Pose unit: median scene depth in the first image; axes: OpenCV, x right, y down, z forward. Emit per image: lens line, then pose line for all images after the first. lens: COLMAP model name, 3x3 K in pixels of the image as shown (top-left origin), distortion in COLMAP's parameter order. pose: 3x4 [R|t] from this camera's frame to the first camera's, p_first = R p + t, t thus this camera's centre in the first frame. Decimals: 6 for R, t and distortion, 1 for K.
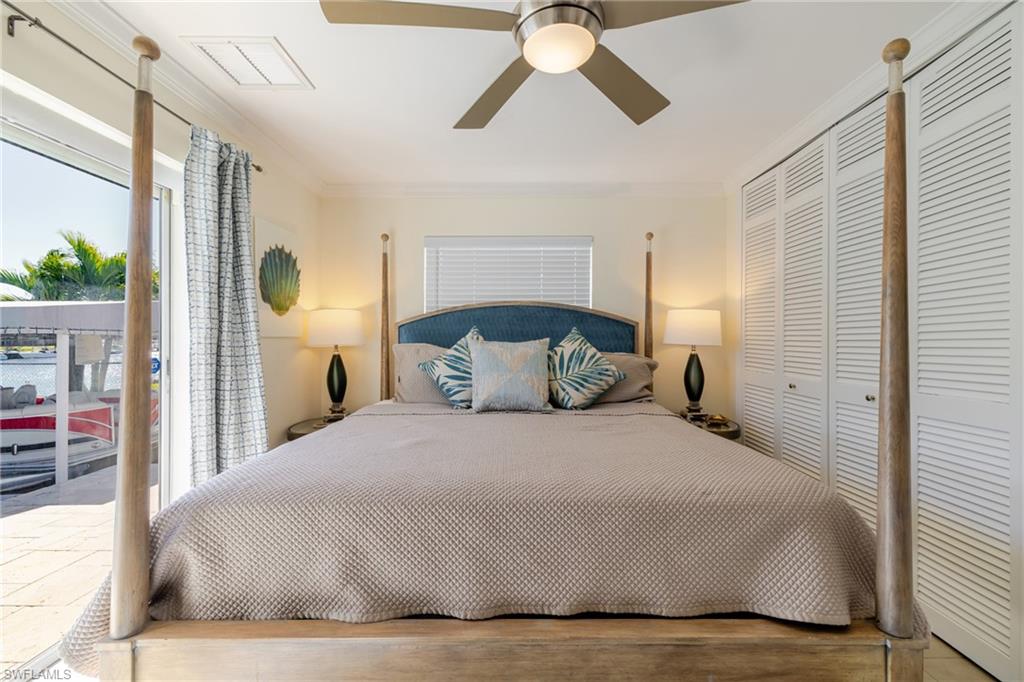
lens RADIAL K [[430.3, 0, 510.1], [0, 430.3, 339.6], [0, 0, 1]] dist [0.000675, -0.000079]
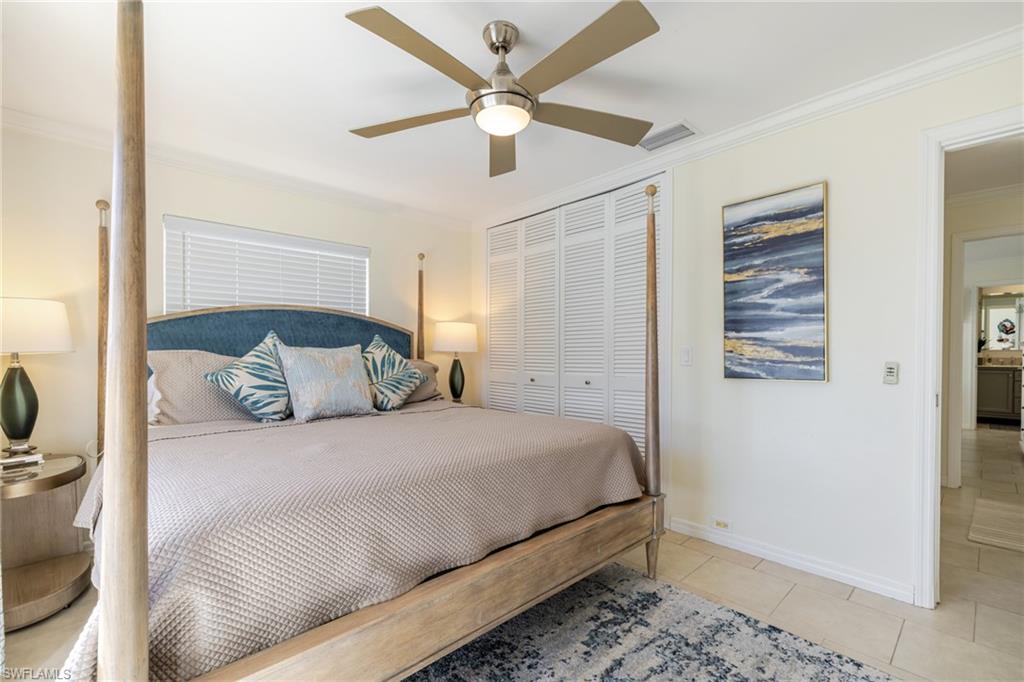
lens RADIAL K [[427.2, 0, 509.3], [0, 427.2, 355.5], [0, 0, 1]] dist [-0.001748, -0.000116]
pose [[0.746518, -0.007168, 0.665327, -0.368026], [0.001253, 0.999955, 0.009366, 0.015352], [-0.665365, -0.006158, 0.746493, 0.002170]]
